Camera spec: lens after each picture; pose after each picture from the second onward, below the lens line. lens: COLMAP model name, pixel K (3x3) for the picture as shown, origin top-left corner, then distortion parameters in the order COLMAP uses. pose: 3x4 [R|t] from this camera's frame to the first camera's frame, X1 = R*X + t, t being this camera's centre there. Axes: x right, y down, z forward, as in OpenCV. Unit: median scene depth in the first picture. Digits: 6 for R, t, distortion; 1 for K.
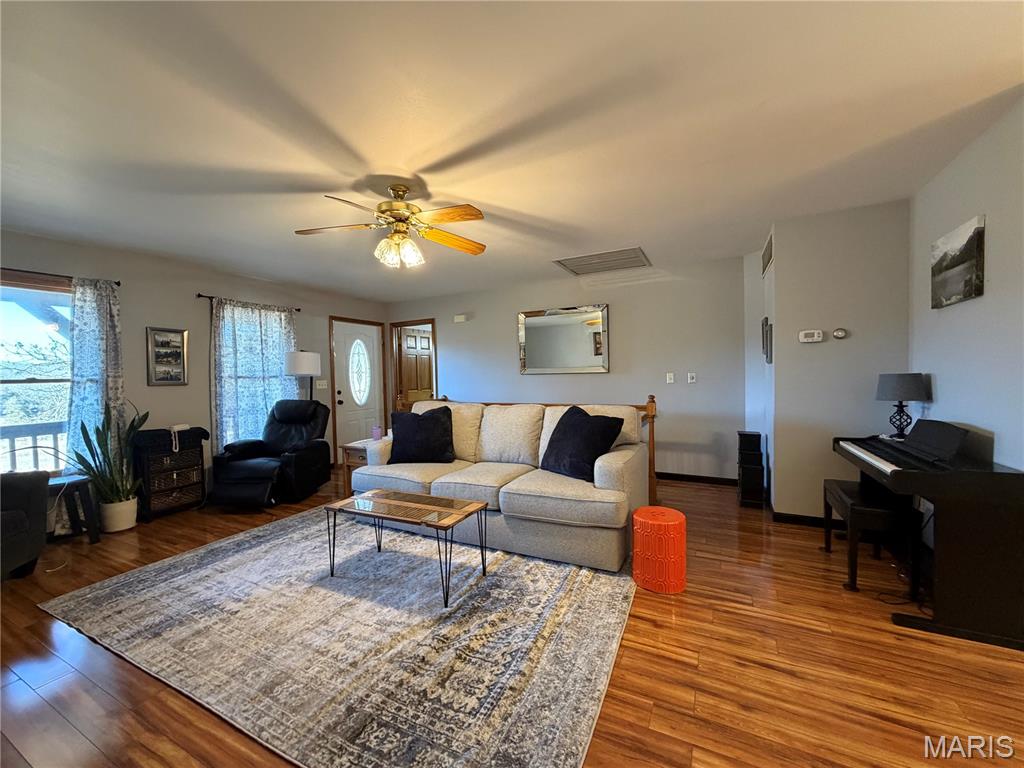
lens RADIAL K [[409.1, 0, 509.0], [0, 409.1, 385.4], [0, 0, 1]] dist [-0.000221, -0.000053]
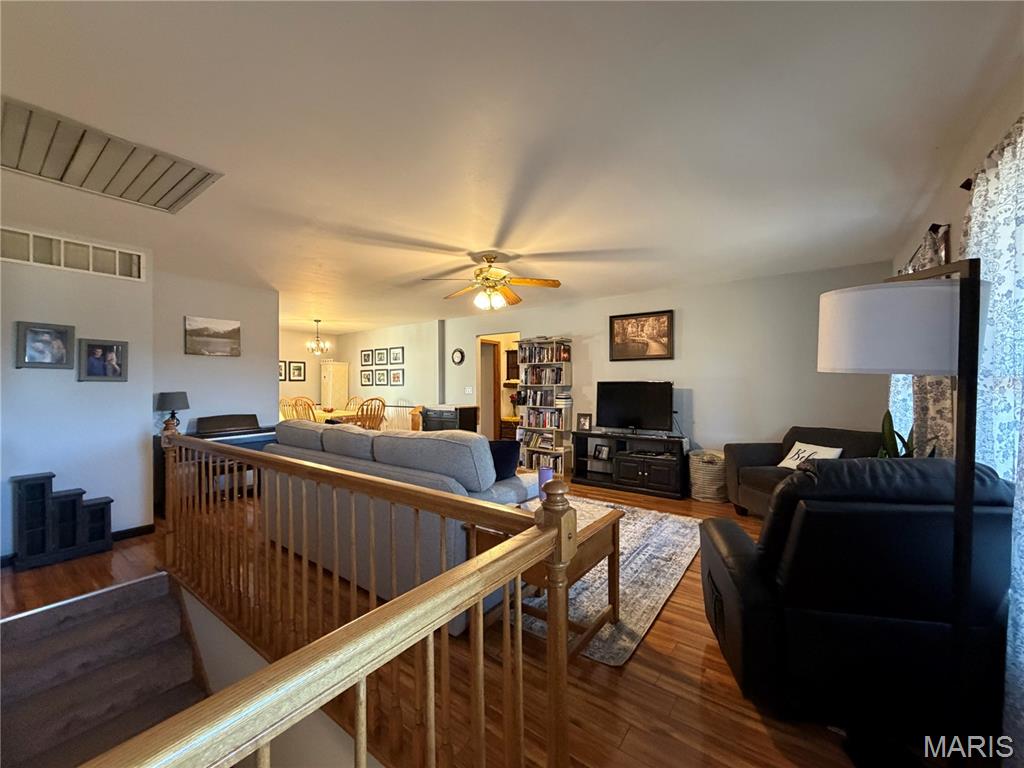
lens RADIAL K [[409.1, 0, 509.0], [0, 409.1, 385.4], [0, 0, 1]] dist [-0.000221, -0.000053]
pose [[-0.984996, 0.024717, 0.170798, -0.376483], [0.029523, 0.999235, 0.025660, -0.040018], [-0.170033, 0.030318, -0.984972, 1.602142]]
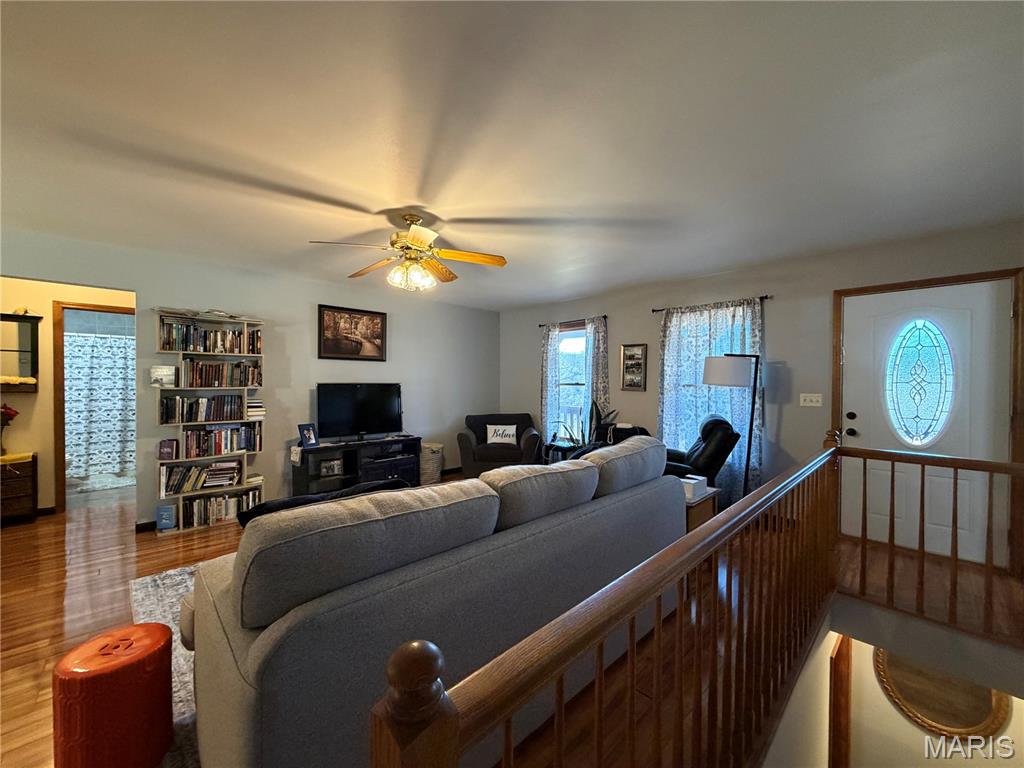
lens RADIAL K [[409.1, 0, 509.0], [0, 409.1, 385.4], [0, 0, 1]] dist [-0.000221, -0.000053]
pose [[-0.318807, 0.034105, -0.947206, 0.449891], [-0.021399, 0.998839, 0.043167, -0.061514], [0.947578, 0.034031, -0.317707, 1.053143]]
